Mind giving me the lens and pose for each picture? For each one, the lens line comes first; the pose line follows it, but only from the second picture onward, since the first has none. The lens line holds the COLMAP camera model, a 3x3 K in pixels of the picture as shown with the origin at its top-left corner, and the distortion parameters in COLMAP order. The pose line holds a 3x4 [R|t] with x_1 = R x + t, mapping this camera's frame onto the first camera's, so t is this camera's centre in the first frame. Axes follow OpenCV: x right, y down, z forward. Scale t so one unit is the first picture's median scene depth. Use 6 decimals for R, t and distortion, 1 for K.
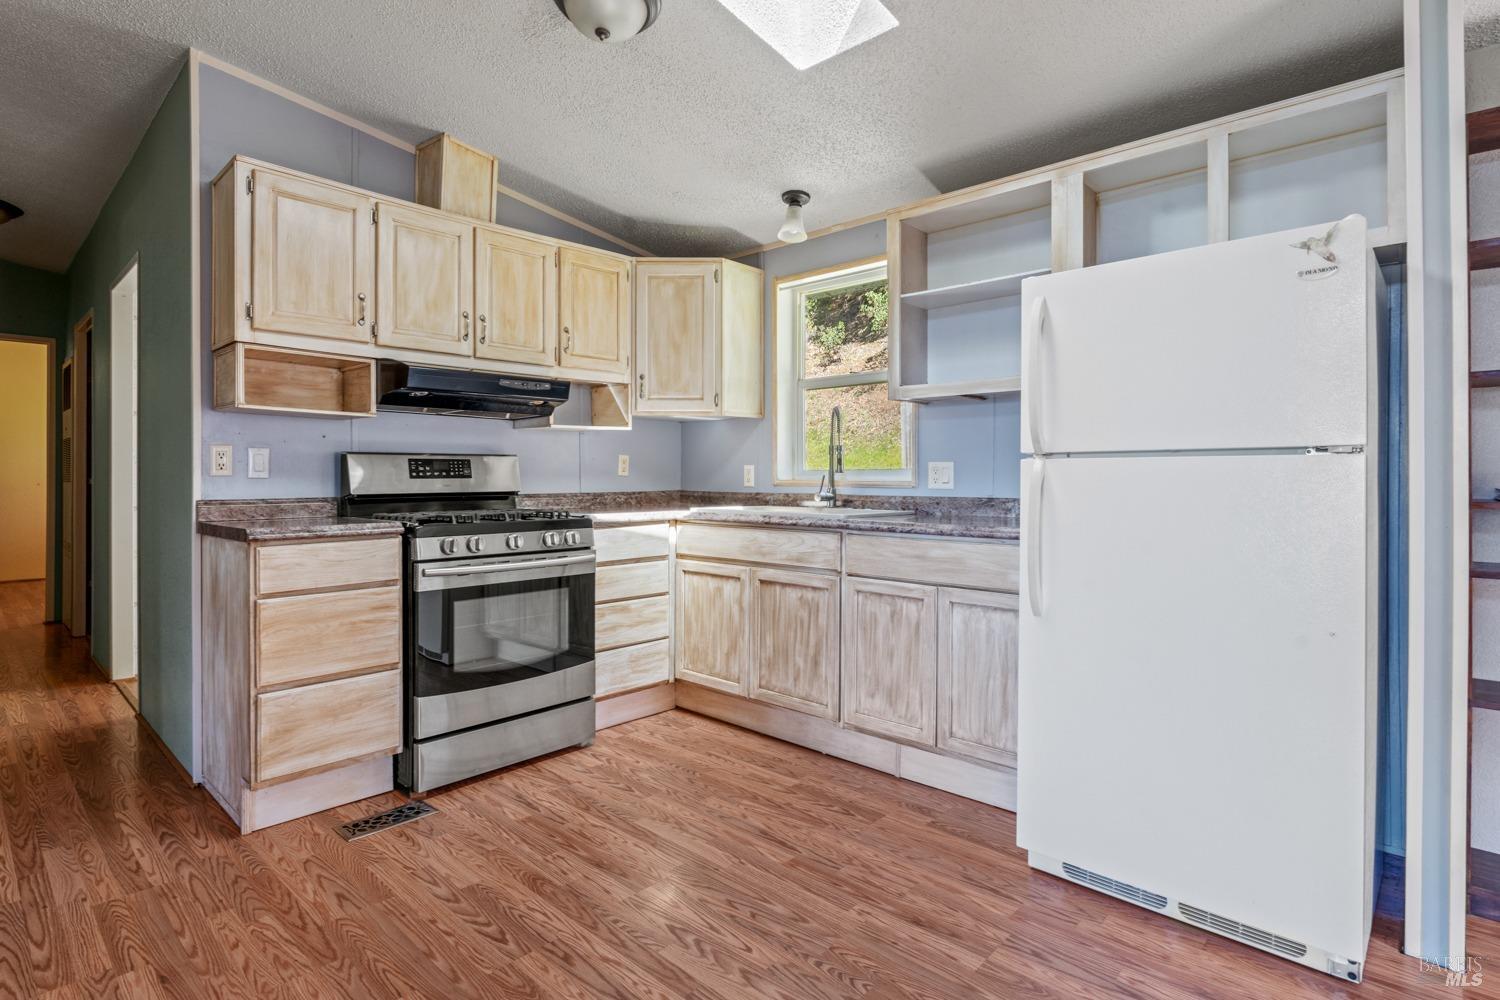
lens RADIAL K [[747.6, 0, 749.4], [0, 747.6, 473.4], [0, 0, 1]] dist [0.000615, 0.000202]
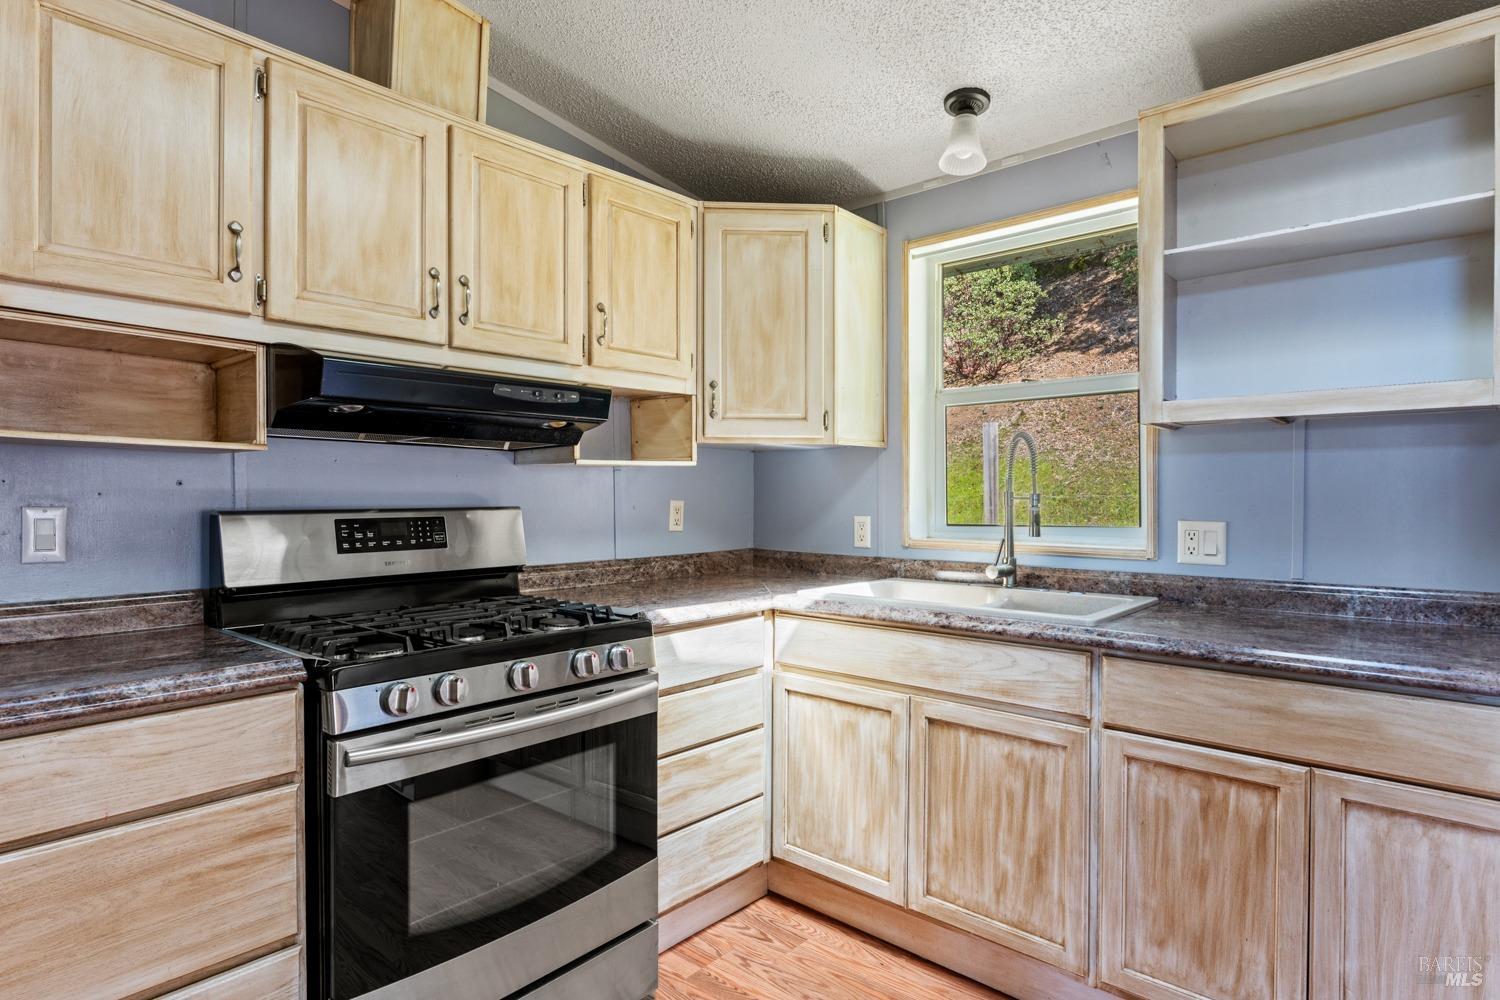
lens RADIAL K [[787.8, 0, 790.2], [0, 787.8, 502.0], [0, 0, 1]] dist [-0.002063, -0.000956]
pose [[0.998989, 0.000858, 0.044941, -0.128268], [-0.001289, 0.999953, 0.009561, -0.039807], [-0.044931, -0.009609, 0.998944, 0.368930]]
